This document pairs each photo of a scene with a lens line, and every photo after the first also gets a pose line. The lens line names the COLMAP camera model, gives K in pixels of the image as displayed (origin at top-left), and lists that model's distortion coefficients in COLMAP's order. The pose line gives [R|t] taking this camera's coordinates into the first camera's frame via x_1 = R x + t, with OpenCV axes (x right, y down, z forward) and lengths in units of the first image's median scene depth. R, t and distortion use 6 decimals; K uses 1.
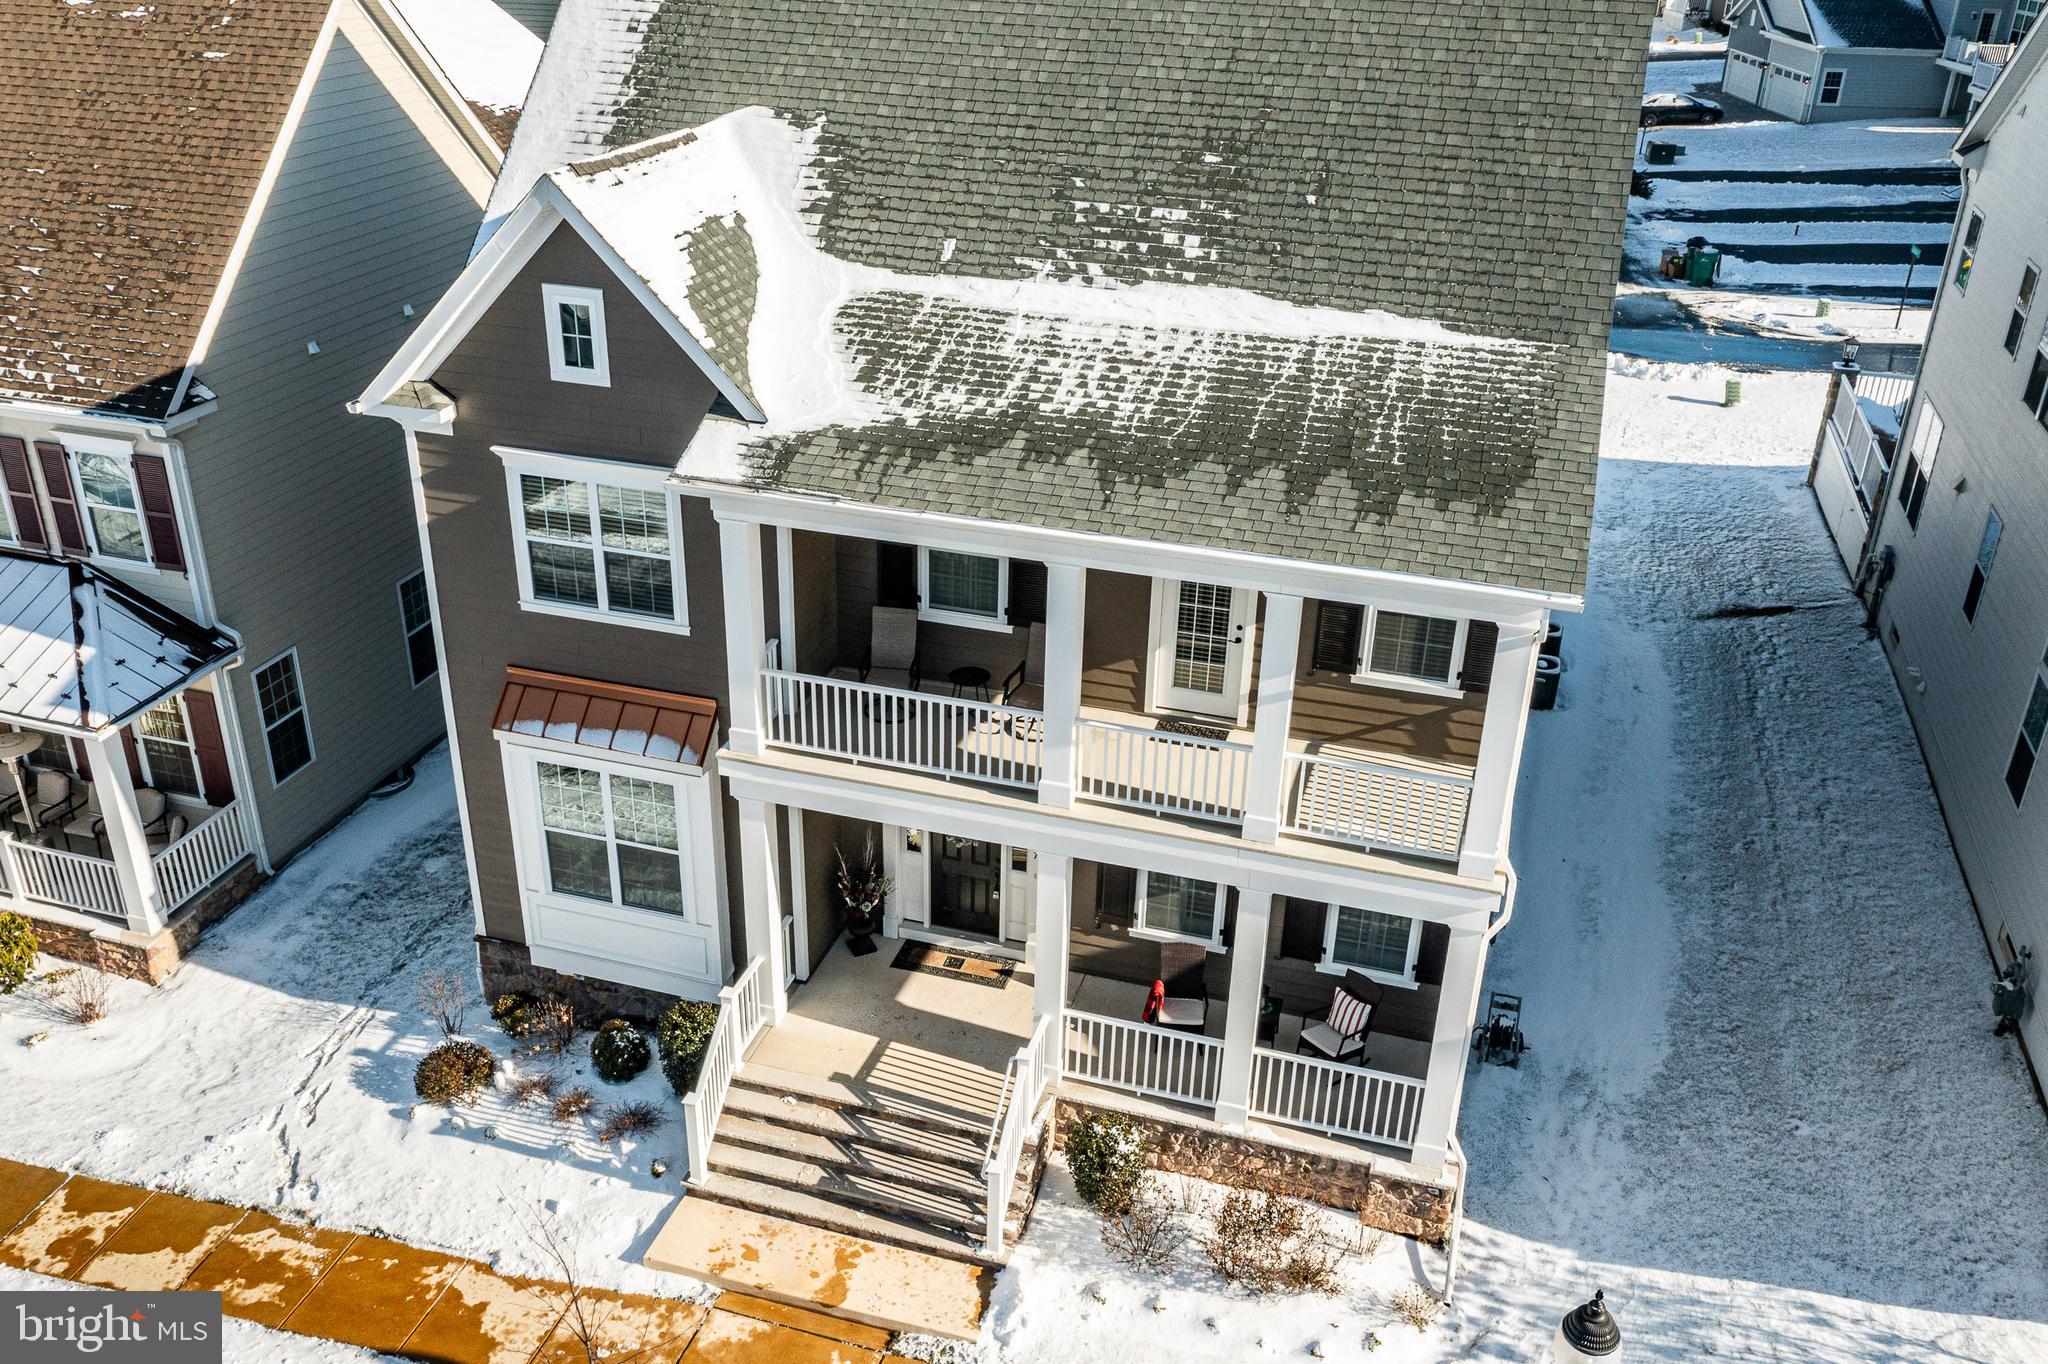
lens RADIAL K [[1702.6, 0, 1039.8], [0, 1702.6, 712.7], [0, 0, 1]] dist [-0.014123, 0.005427]
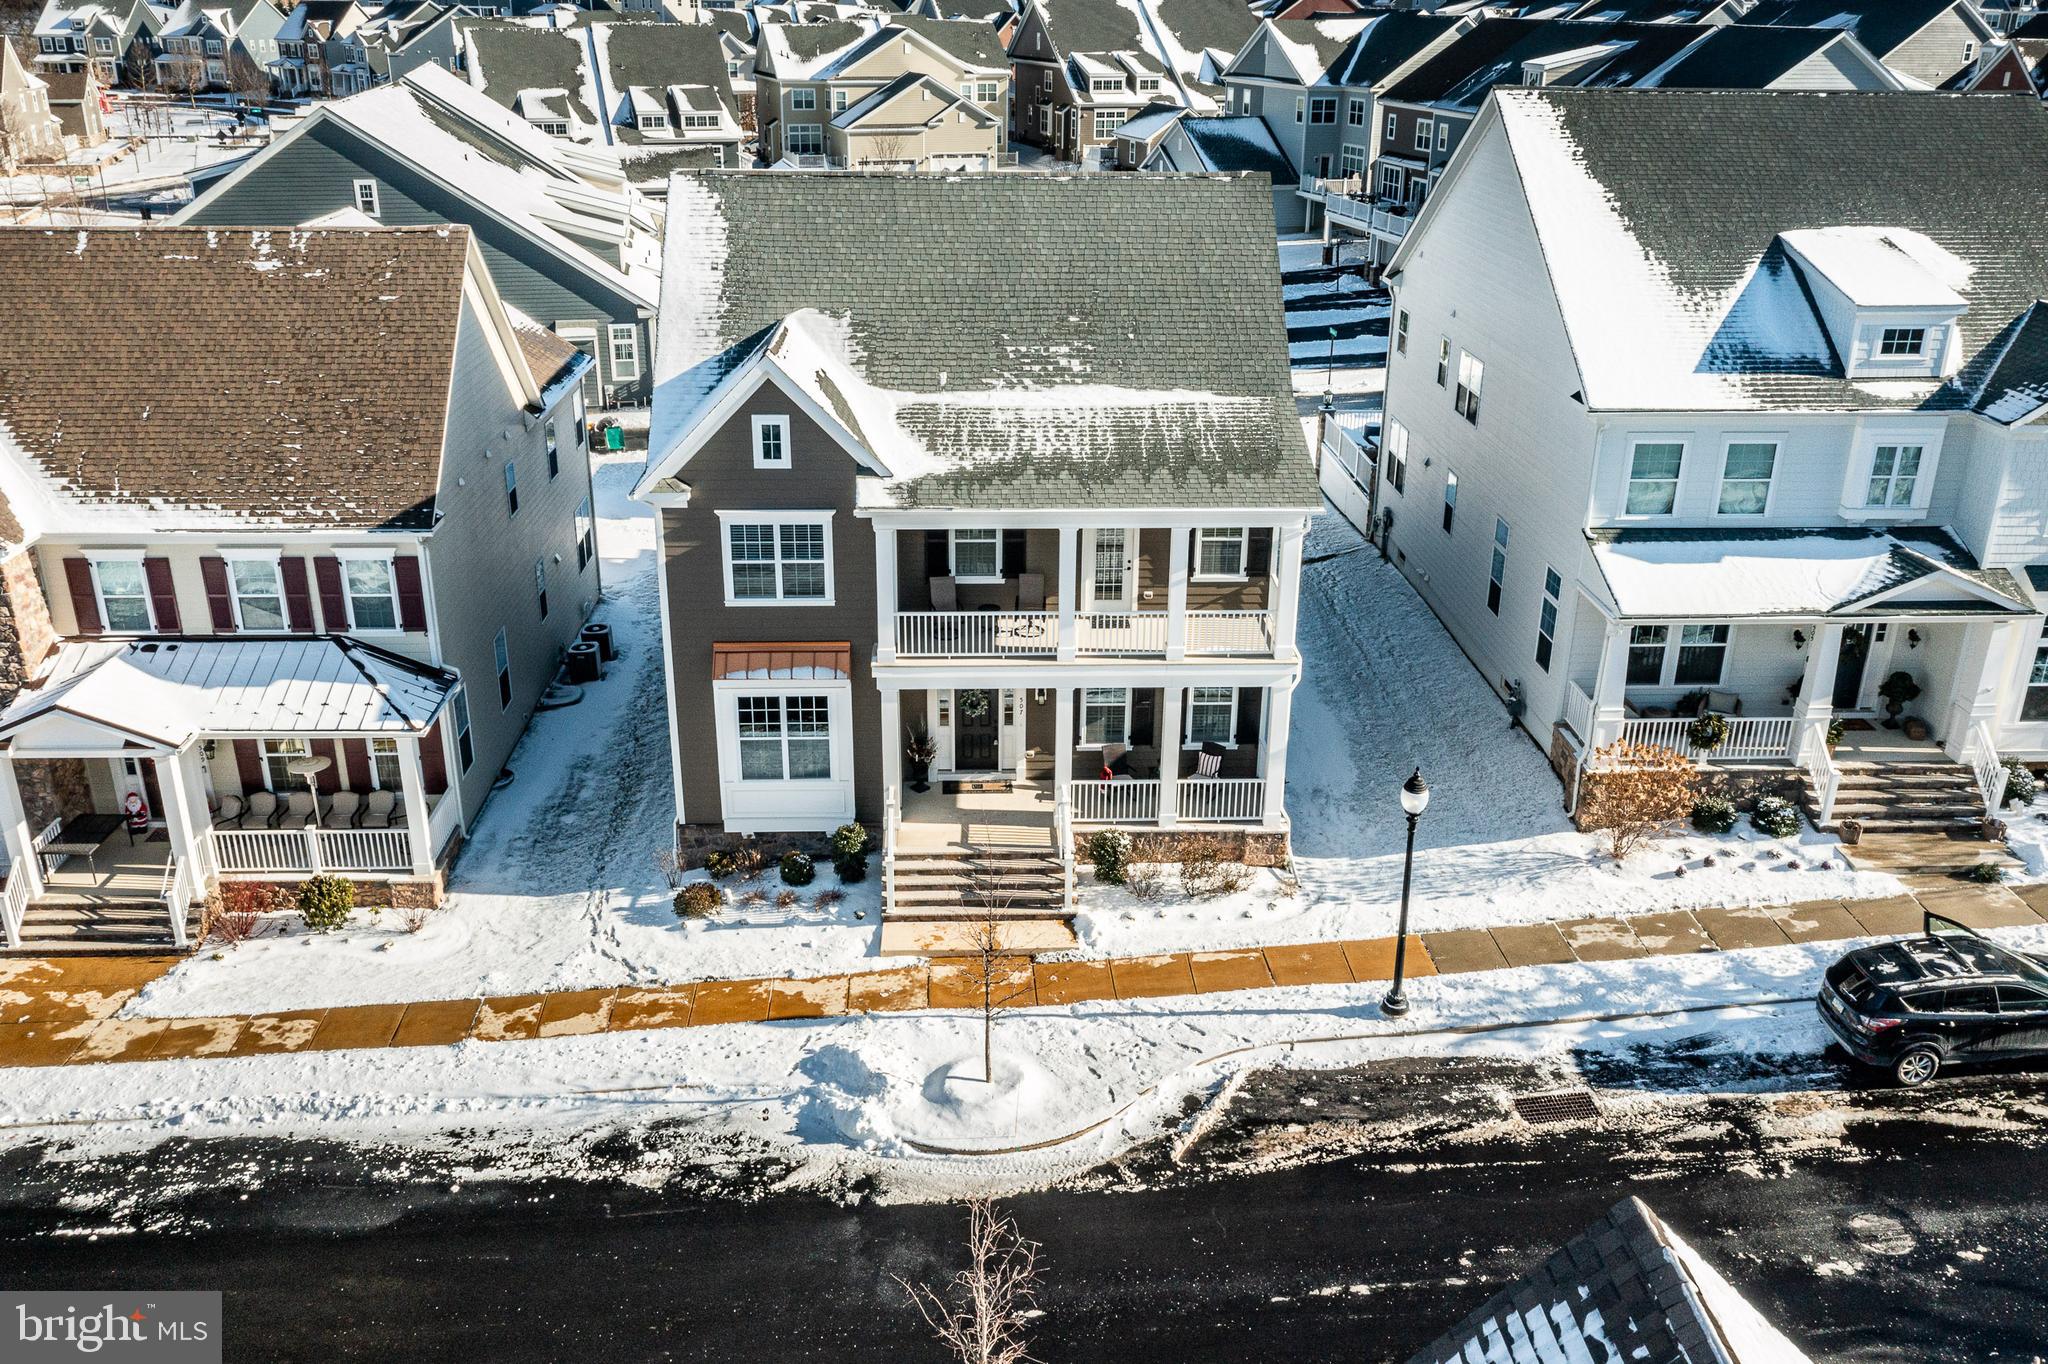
lens RADIAL K [[1636.4, 0, 1020.0], [0, 1636.4, 680.5], [0, 0, 1]] dist [-0.019082, 0.012660]
pose [[0.945128, -0.140469, 0.294961, -0.528241], [0.162924, 0.985222, -0.052858, 0.149636], [-0.283177, 0.098014, 0.954046, -0.649531]]
